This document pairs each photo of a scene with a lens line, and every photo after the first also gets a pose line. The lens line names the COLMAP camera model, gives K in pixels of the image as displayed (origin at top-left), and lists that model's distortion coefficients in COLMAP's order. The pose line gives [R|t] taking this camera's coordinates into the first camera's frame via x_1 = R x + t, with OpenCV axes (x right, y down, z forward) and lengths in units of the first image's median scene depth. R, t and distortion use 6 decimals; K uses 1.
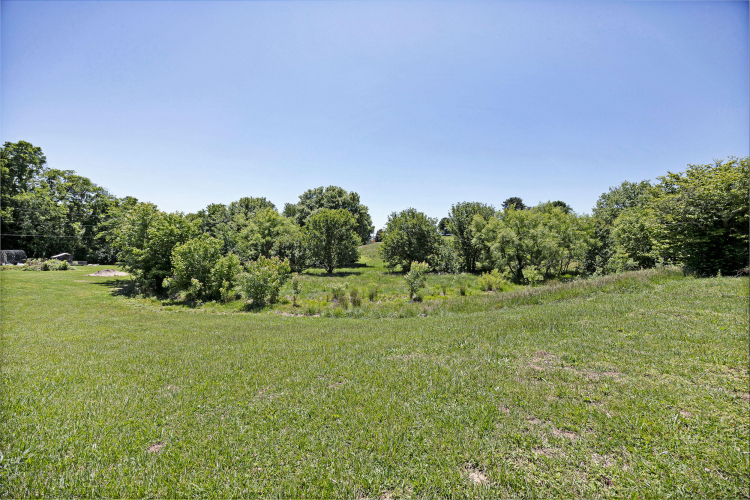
lens RADIAL K [[284.2, 0, 372.5], [0, 284.2, 250.6], [0, 0, 1]] dist [-0.000370, -0.000223]
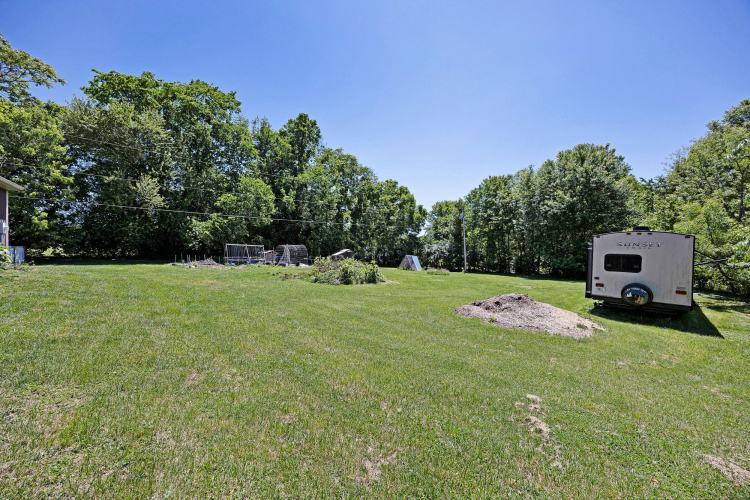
lens RADIAL K [[284.2, 0, 376.5], [0, 284.2, 251.3], [0, 0, 1]] dist [-0.000370, -0.000223]
pose [[0.819771, -0.001662, -0.572689, -0.581527], [-0.000229, 0.999995, -0.003230, 0.013845], [0.572691, 0.002779, 0.819766, 0.447353]]
